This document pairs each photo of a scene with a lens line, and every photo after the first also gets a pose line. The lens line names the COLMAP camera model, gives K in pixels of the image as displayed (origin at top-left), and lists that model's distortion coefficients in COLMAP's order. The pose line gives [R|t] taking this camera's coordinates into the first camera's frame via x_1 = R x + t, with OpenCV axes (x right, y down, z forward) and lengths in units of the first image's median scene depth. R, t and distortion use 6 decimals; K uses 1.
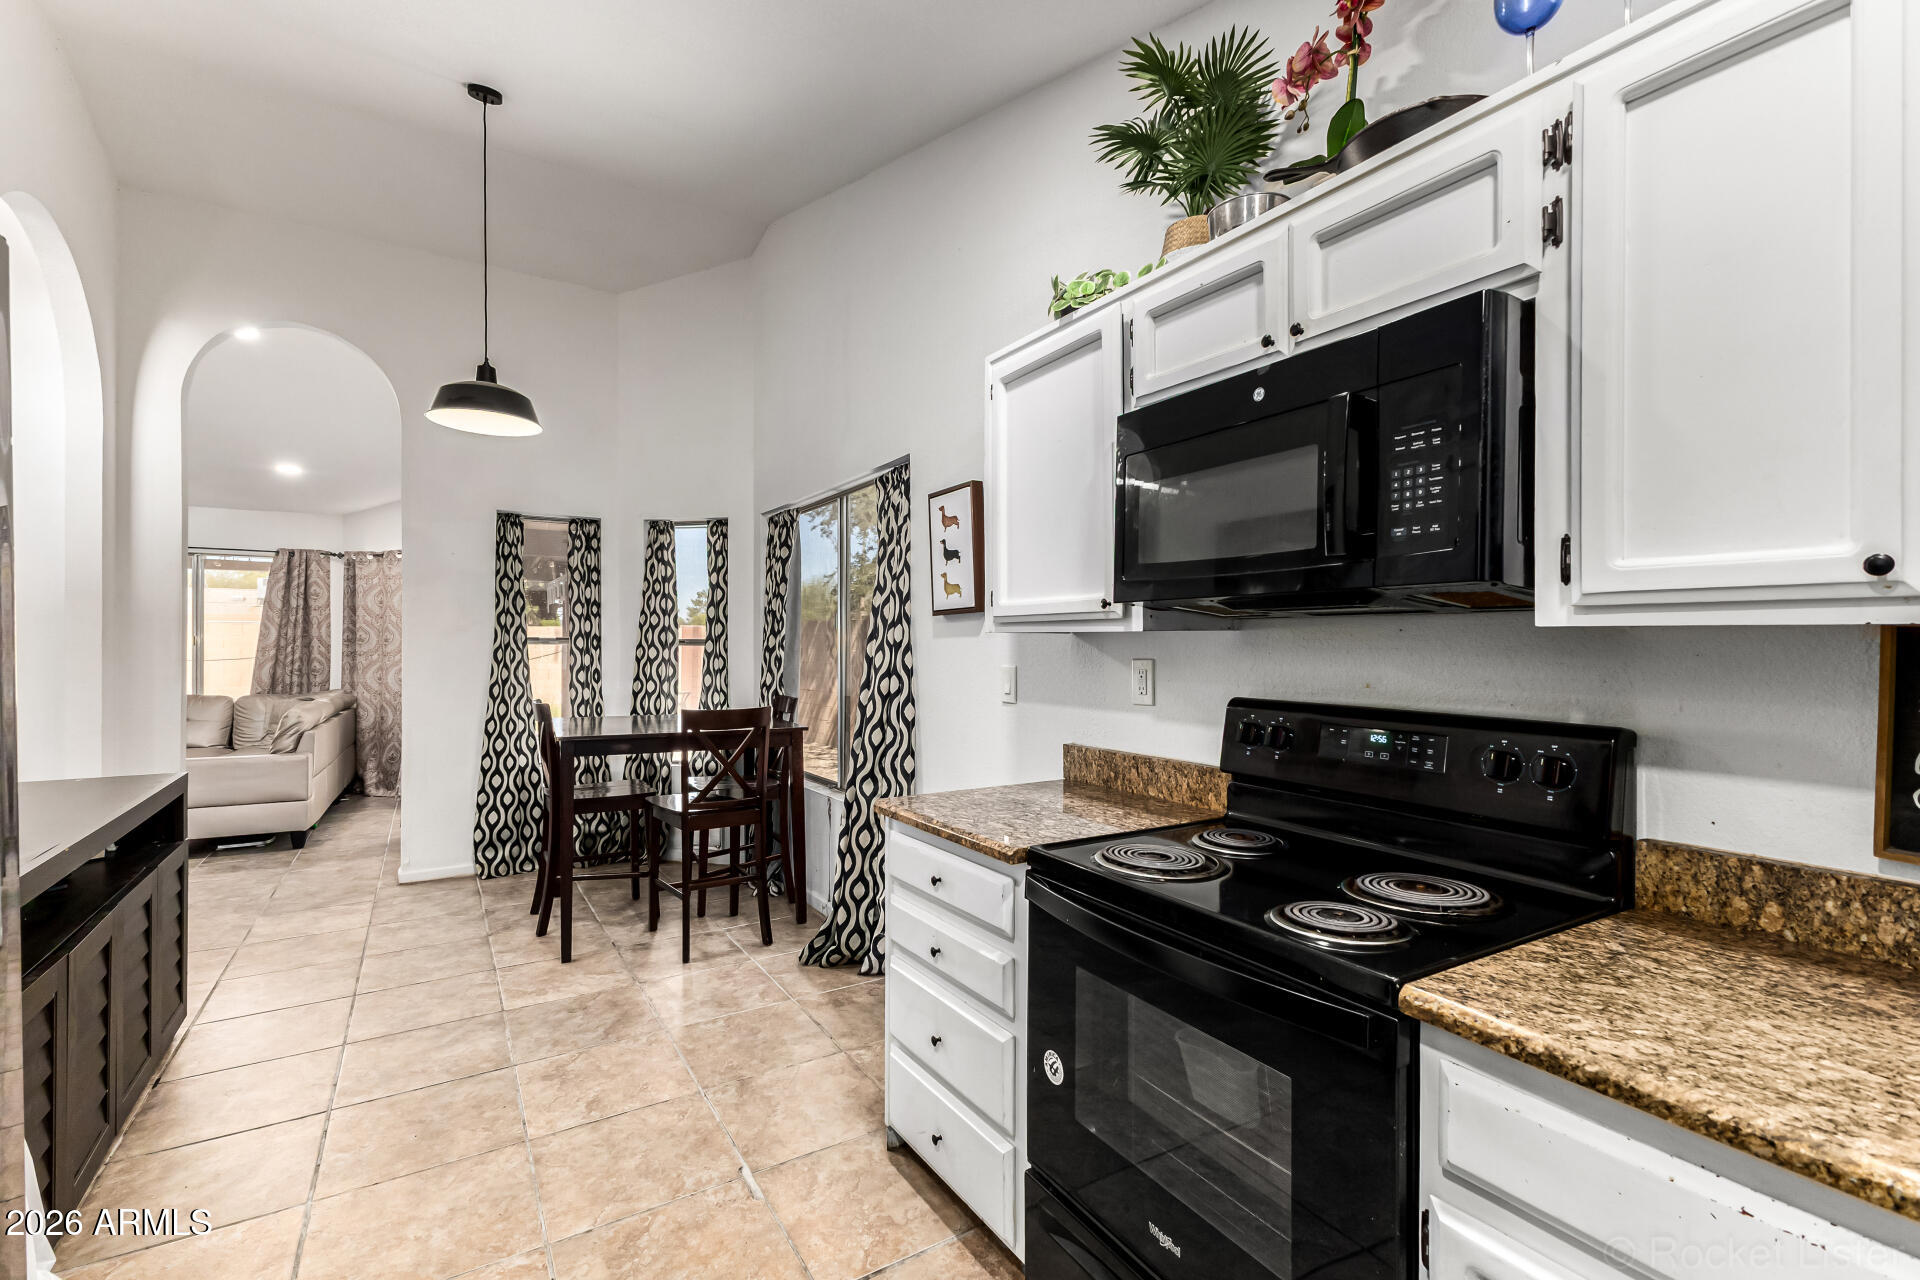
lens RADIAL K [[846.3, 0, 957.6], [0, 846.3, 646.1], [0, 0, 1]] dist [0.011587, 0.000160]
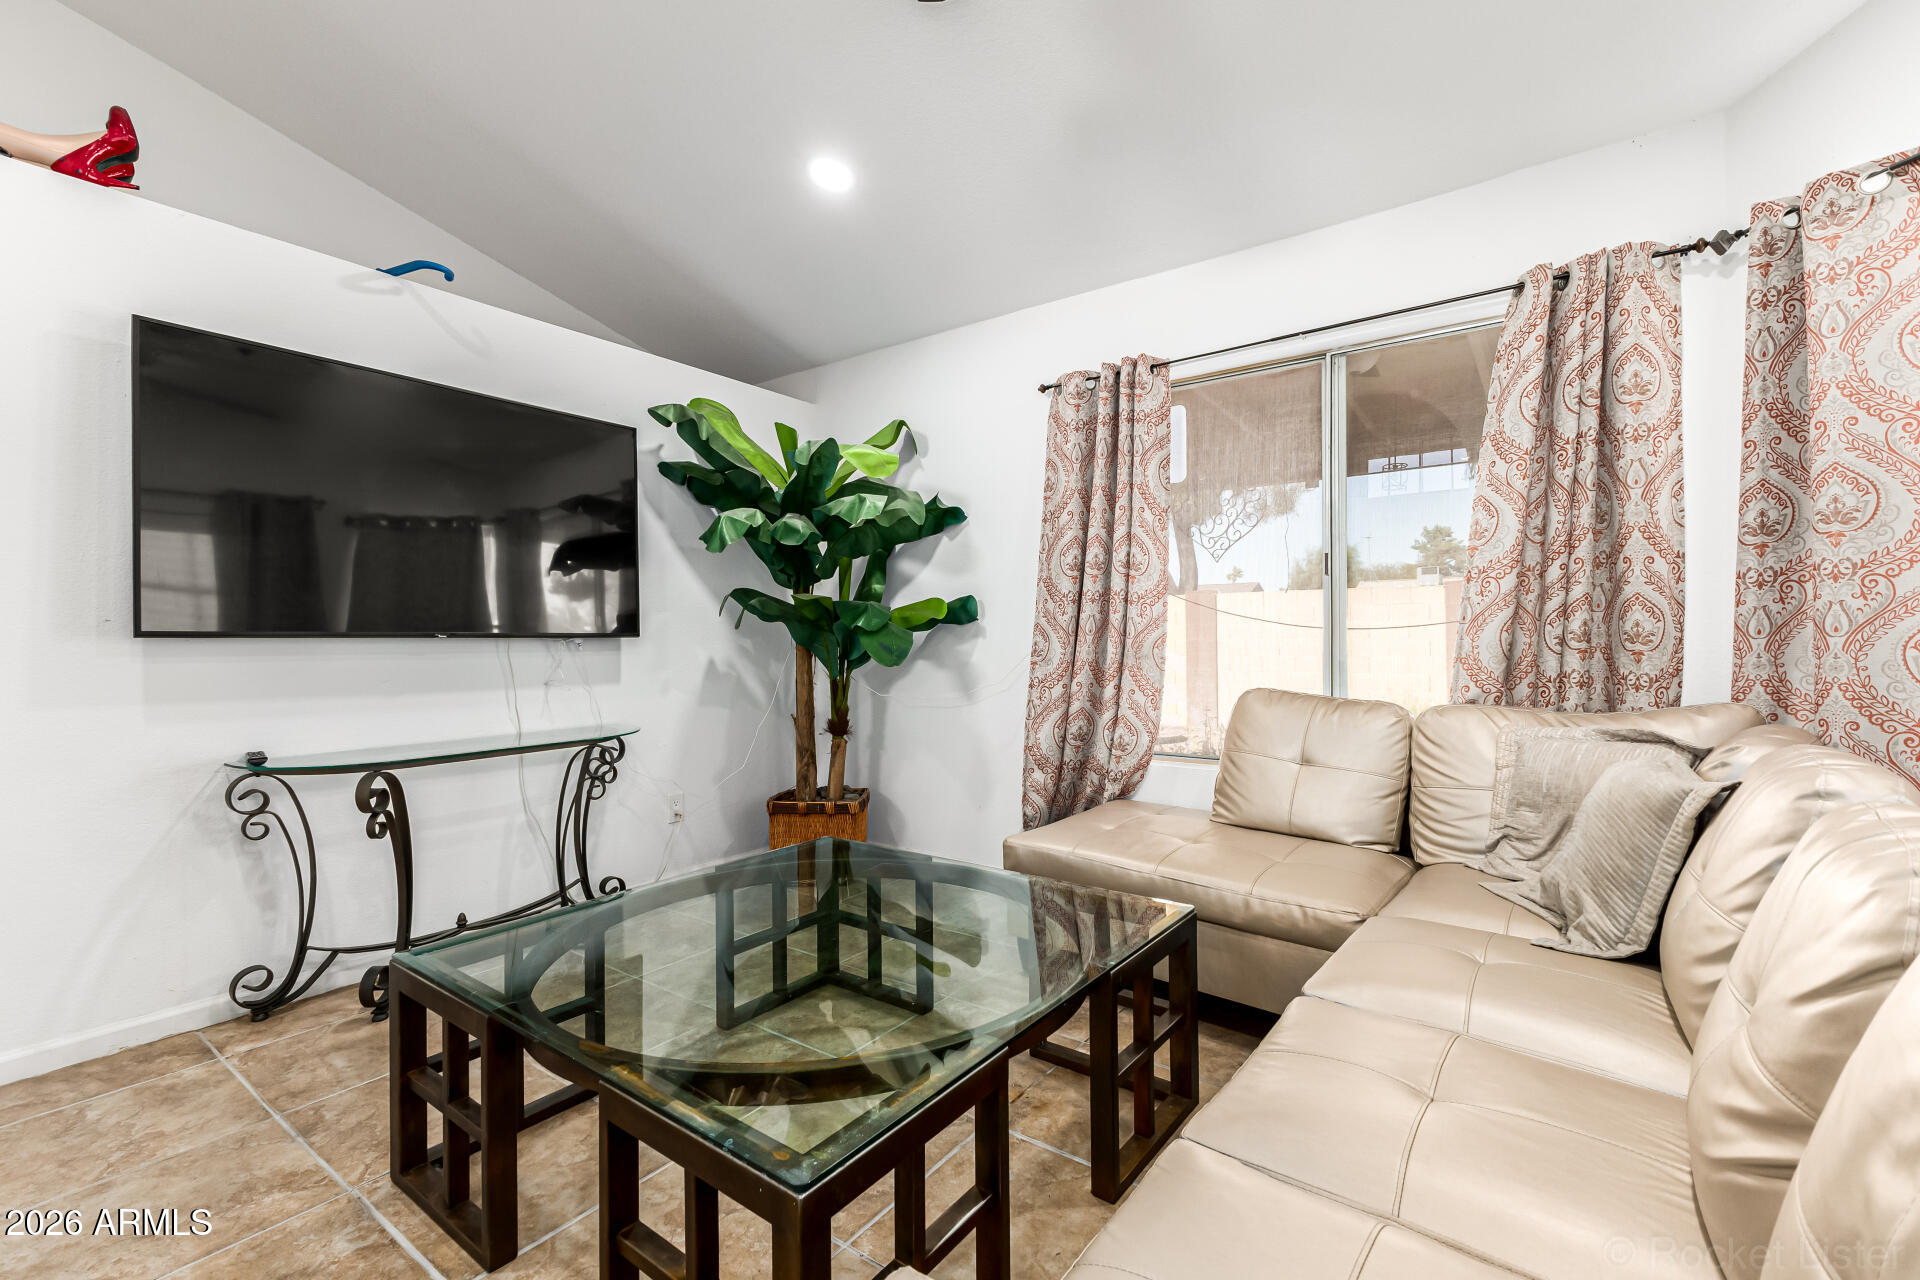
lens RADIAL K [[842.2, 0, 959.7], [0, 842.2, 625.7], [0, 0, 1]] dist [0.011963, -0.000821]
pose [[0.355334, -0.012893, -0.934650, -0.556873], [0.001312, 0.999911, -0.013295, 0.028265], [0.934738, 0.003498, 0.355320, 0.664860]]
